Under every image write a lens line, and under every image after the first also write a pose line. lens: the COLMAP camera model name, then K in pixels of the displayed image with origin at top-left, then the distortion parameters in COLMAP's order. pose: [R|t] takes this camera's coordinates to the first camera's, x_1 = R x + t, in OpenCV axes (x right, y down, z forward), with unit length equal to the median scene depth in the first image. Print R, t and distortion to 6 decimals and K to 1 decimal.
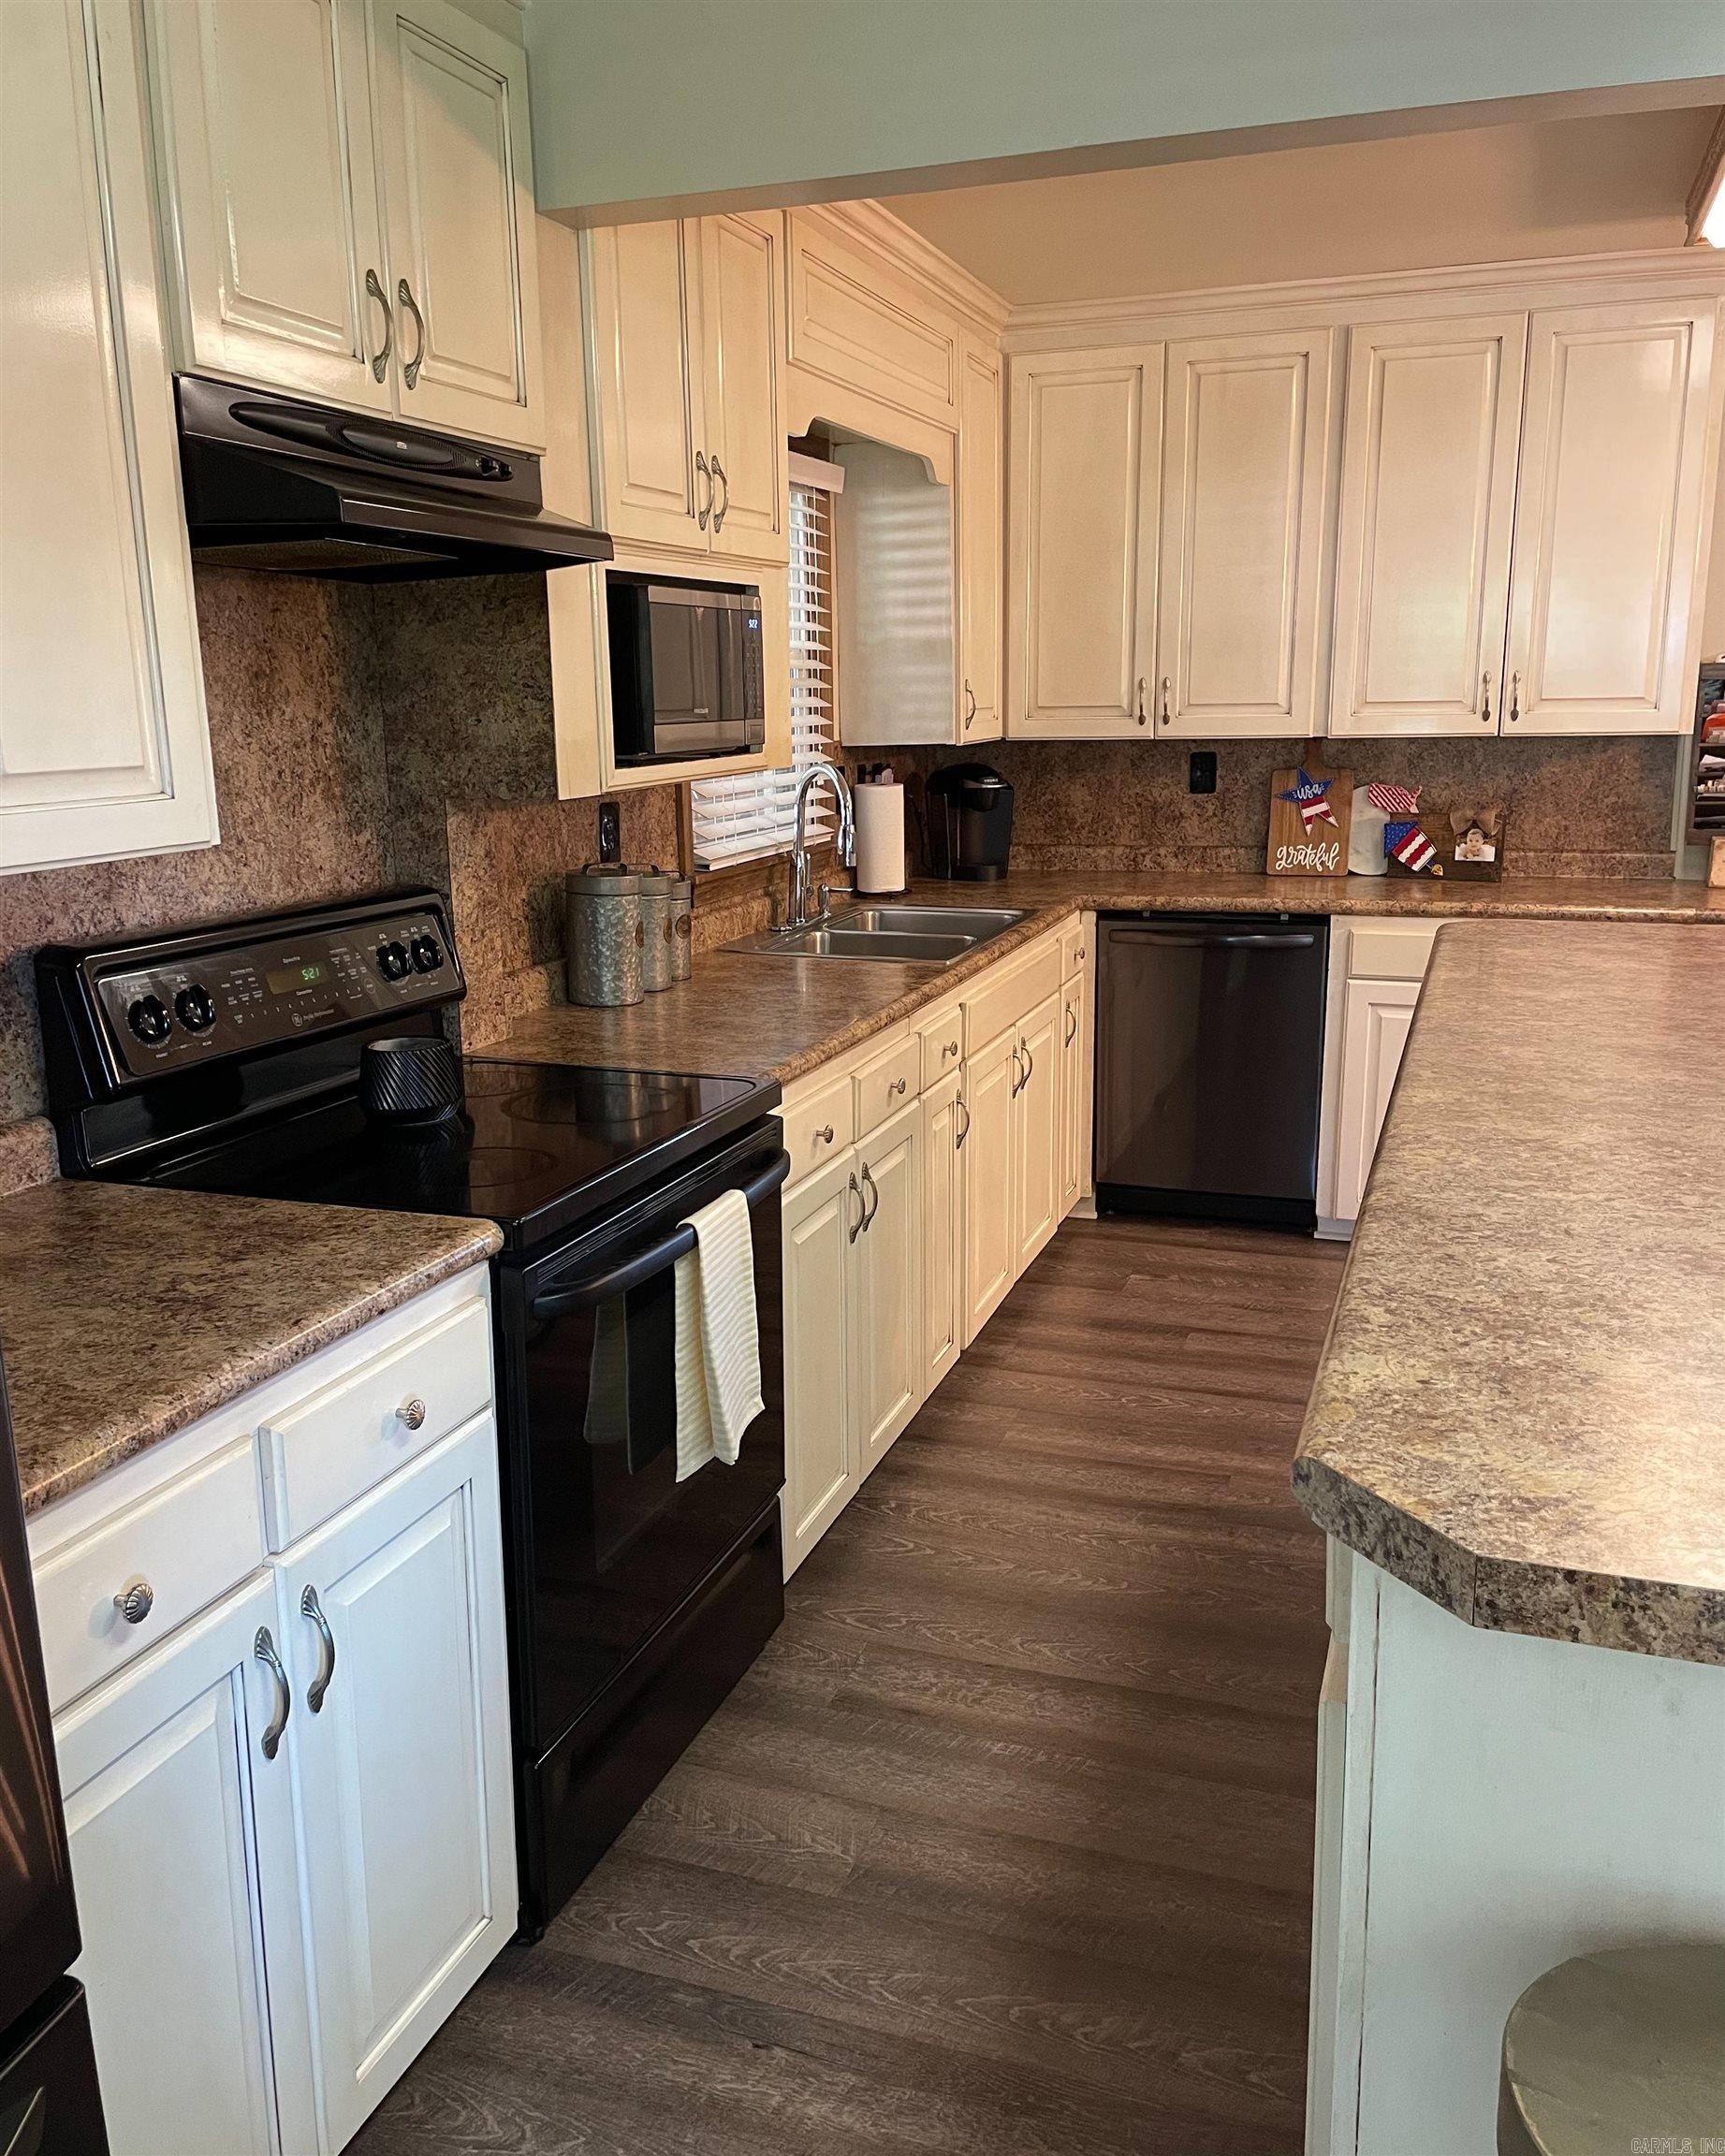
lens RADIAL K [[1769.6, 0, 862.5], [0, 1769.6, 1078.0], [0, 0, 1]] dist [0.104498, -0.132518]
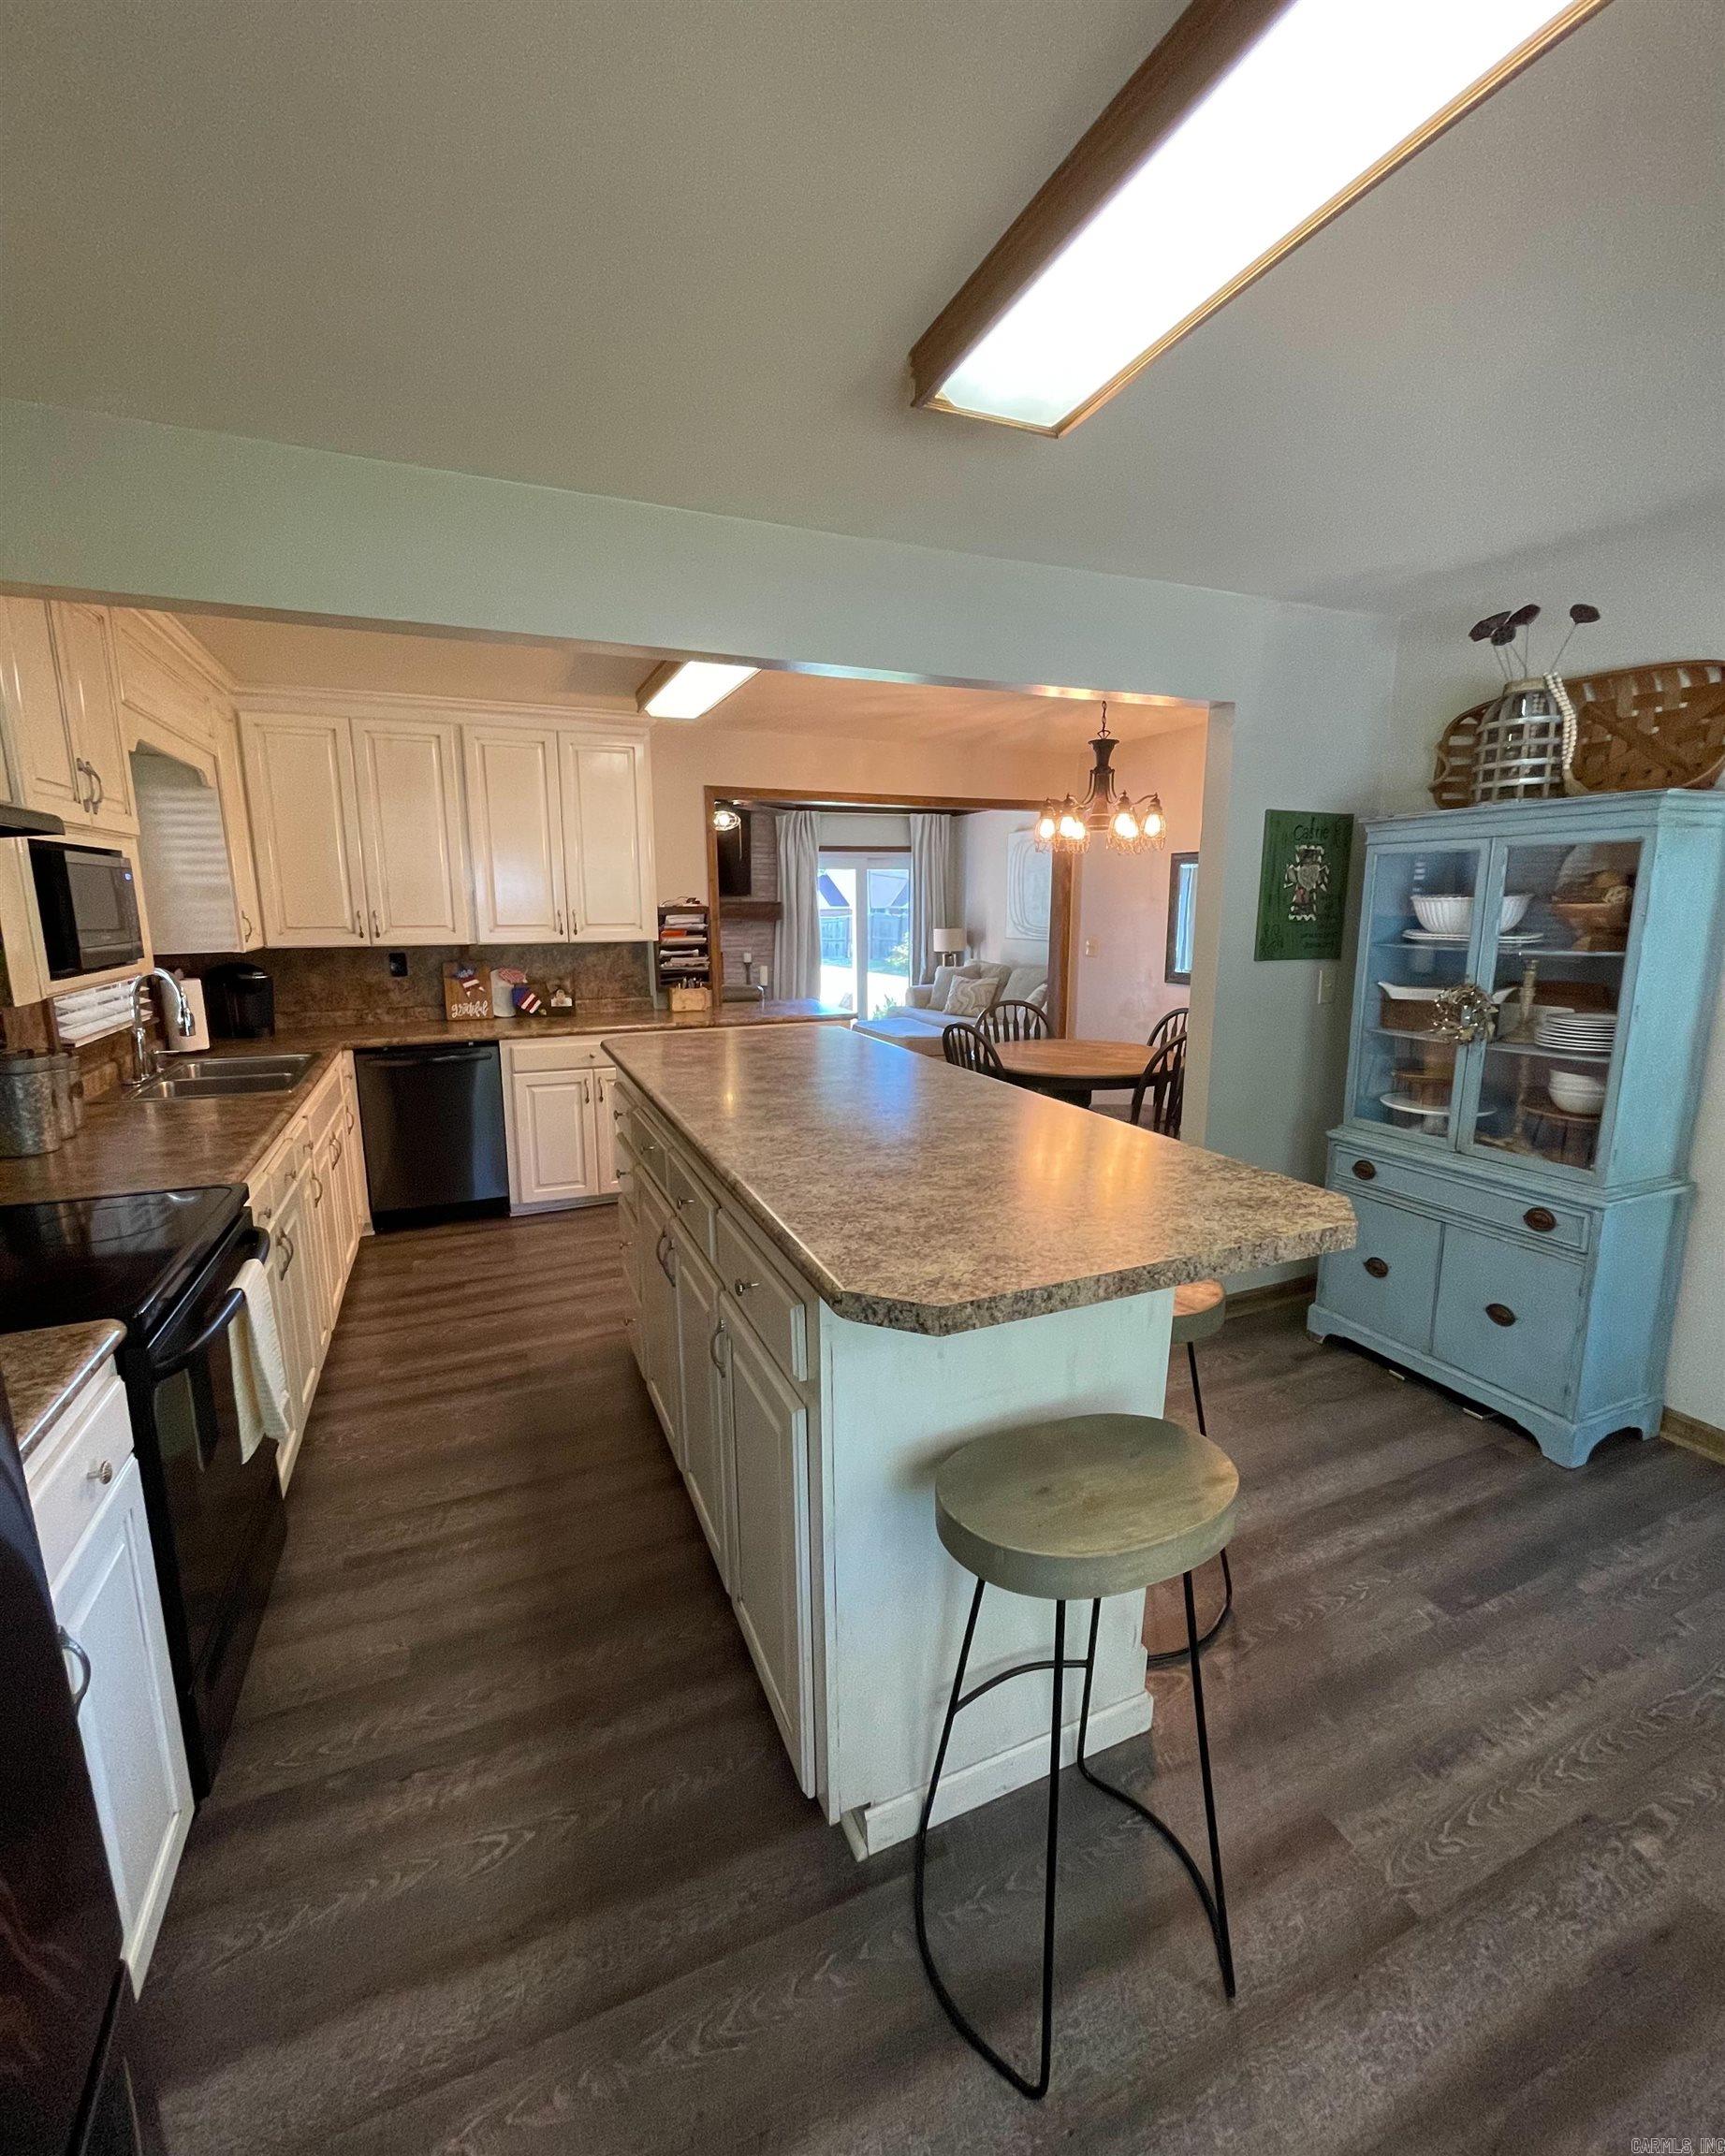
lens RADIAL K [[937.3, 0, 897.3], [0, 937.3, 1084.0], [0, 0, 1]] dist [0.001235, 0.000056]
pose [[0.721970, -0.120572, 0.681338, -0.106963], [0.141717, 0.989593, 0.024954, -0.013539], [-0.677256, 0.078541, 0.731543, 0.023093]]
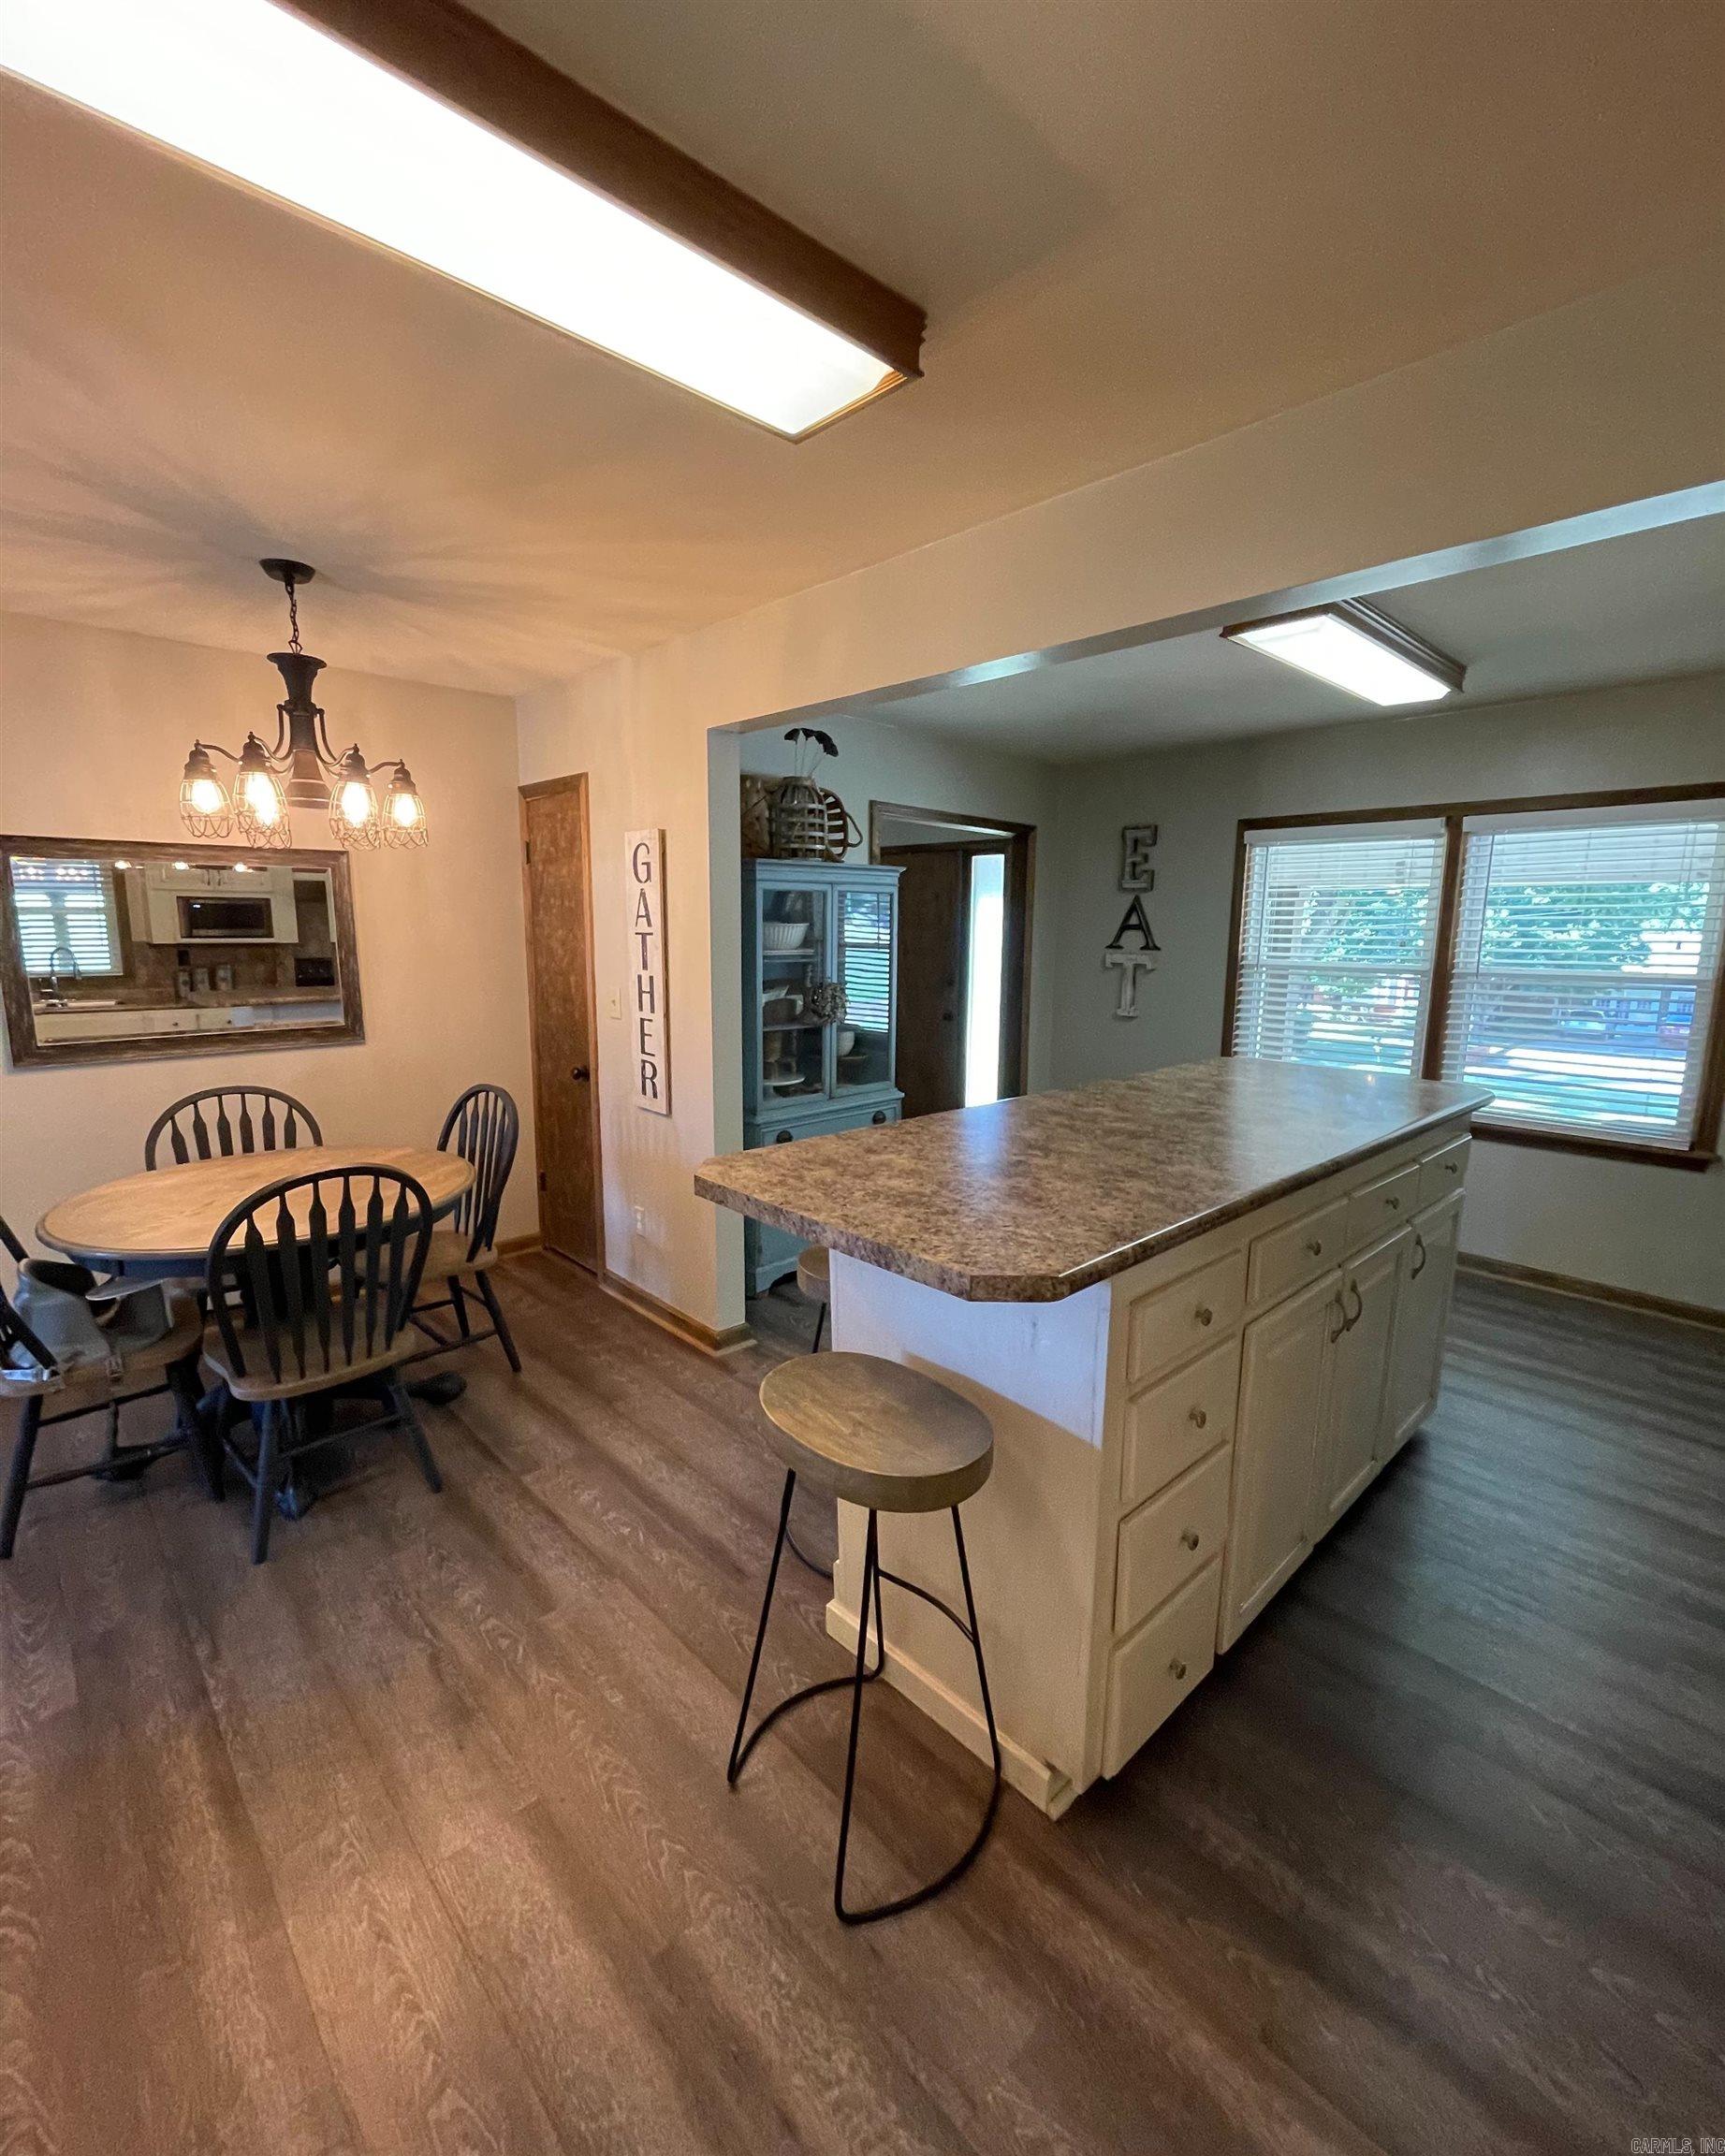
lens RADIAL K [[937.3, 0, 897.3], [0, 937.3, 1084.0], [0, 0, 1]] dist [0.001235, 0.000056]
pose [[-0.904553, -0.079994, 0.418790, 0.039020], [0.083450, 0.930027, 0.357892, -0.155914], [-0.418115, 0.358680, -0.834582, 0.642189]]
